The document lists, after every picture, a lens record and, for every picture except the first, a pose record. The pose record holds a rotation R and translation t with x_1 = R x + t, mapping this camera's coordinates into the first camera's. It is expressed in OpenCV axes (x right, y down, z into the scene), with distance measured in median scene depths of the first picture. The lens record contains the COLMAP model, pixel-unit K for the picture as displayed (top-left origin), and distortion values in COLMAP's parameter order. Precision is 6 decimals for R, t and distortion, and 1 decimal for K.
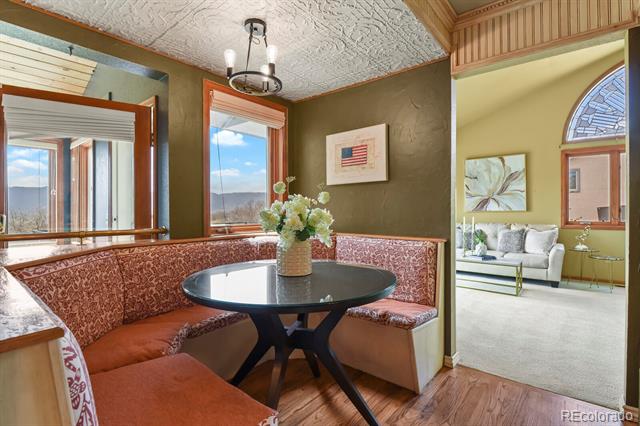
lens RADIAL K [[310.6, 0, 319.4], [0, 310.6, 209.8], [0, 0, 1]] dist [-0.006687, -0.001734]
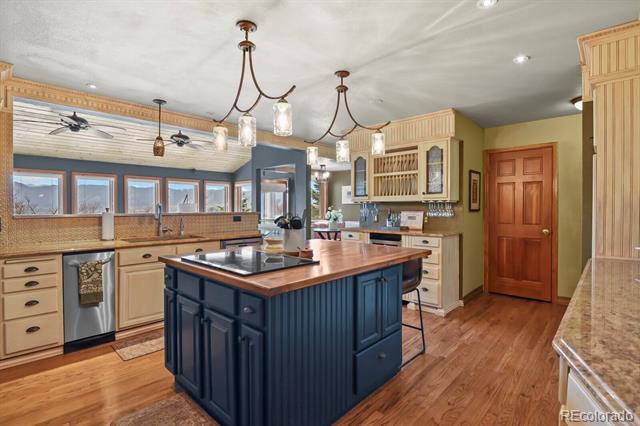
lens RADIAL K [[310.6, 0, 320.8], [0, 310.6, 213.4], [0, 0, 1]] dist [-0.006687, -0.001734]
pose [[0.998226, -0.002192, -0.059492, -0.000871], [0.002642, 0.999968, 0.007485, -0.032647], [0.059474, -0.007629, 0.998201, -2.523079]]
